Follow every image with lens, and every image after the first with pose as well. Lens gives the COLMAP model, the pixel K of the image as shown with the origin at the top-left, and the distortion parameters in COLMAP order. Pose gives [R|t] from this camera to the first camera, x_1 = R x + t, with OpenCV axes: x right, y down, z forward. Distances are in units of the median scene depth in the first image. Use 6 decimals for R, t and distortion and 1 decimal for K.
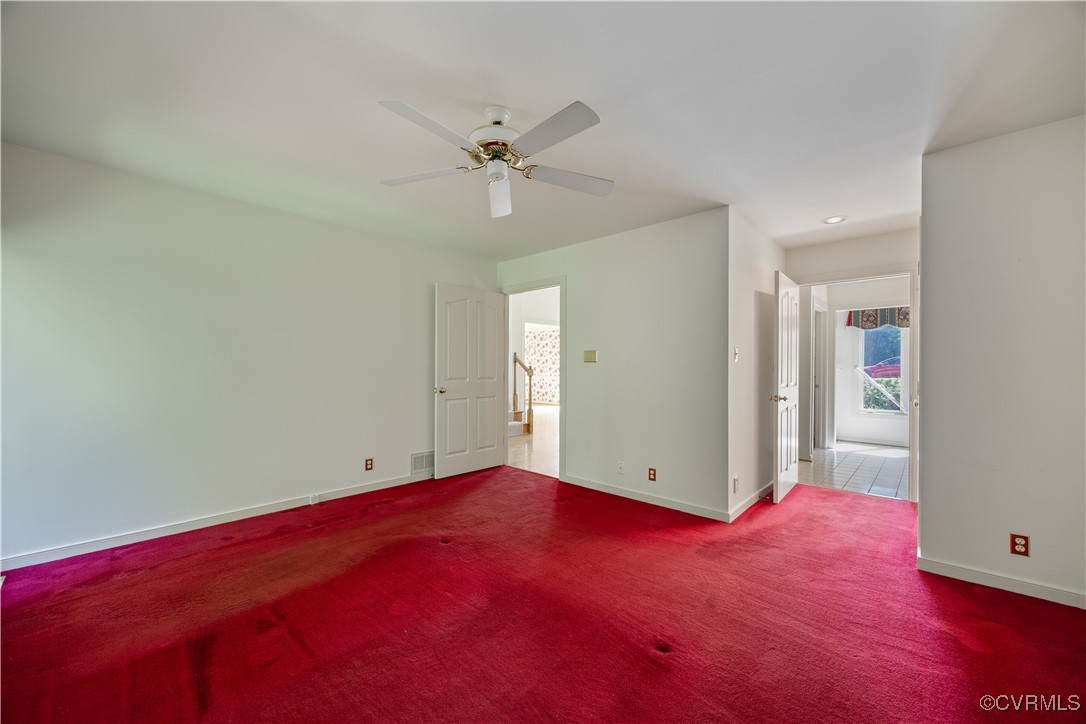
lens RADIAL K [[424.0, 0, 539.1], [0, 424.0, 366.8], [0, 0, 1]] dist [-0.001569, 0.001601]
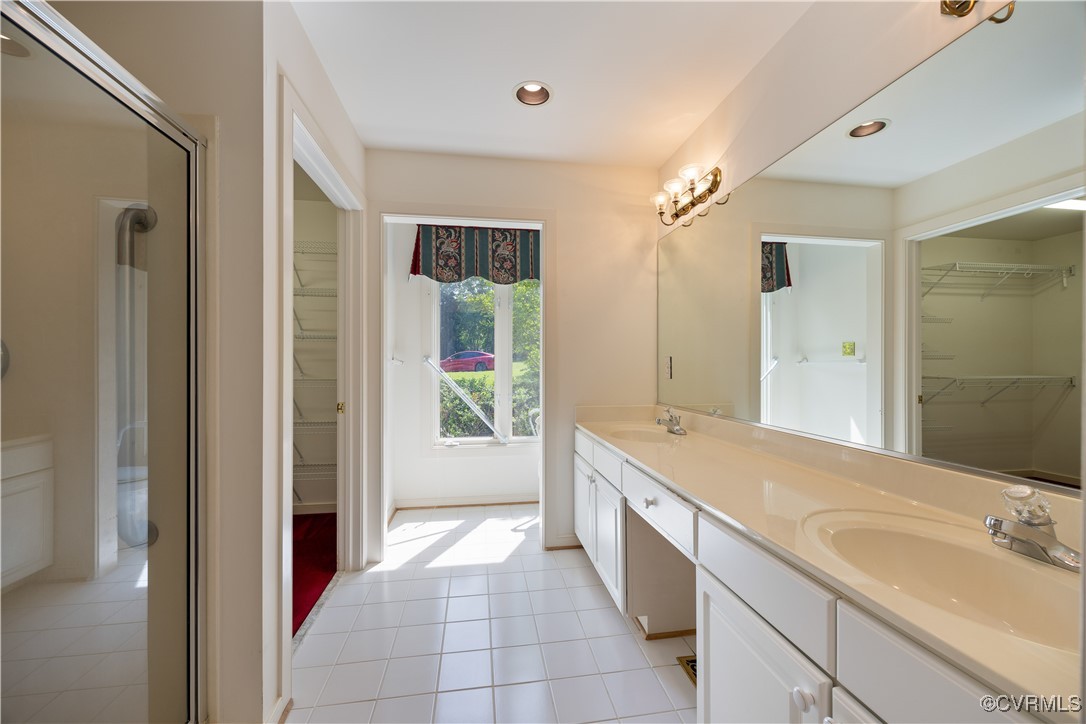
lens RADIAL K [[424.0, 0, 542.0], [0, 424.0, 362.1], [0, 0, 1]] dist [-0.001569, 0.001601]
pose [[0.623368, -0.002235, 0.781926, 0.442373], [0.006066, 0.999980, -0.001977, 0.007041], [-0.781905, 0.005976, 0.623368, 0.584331]]
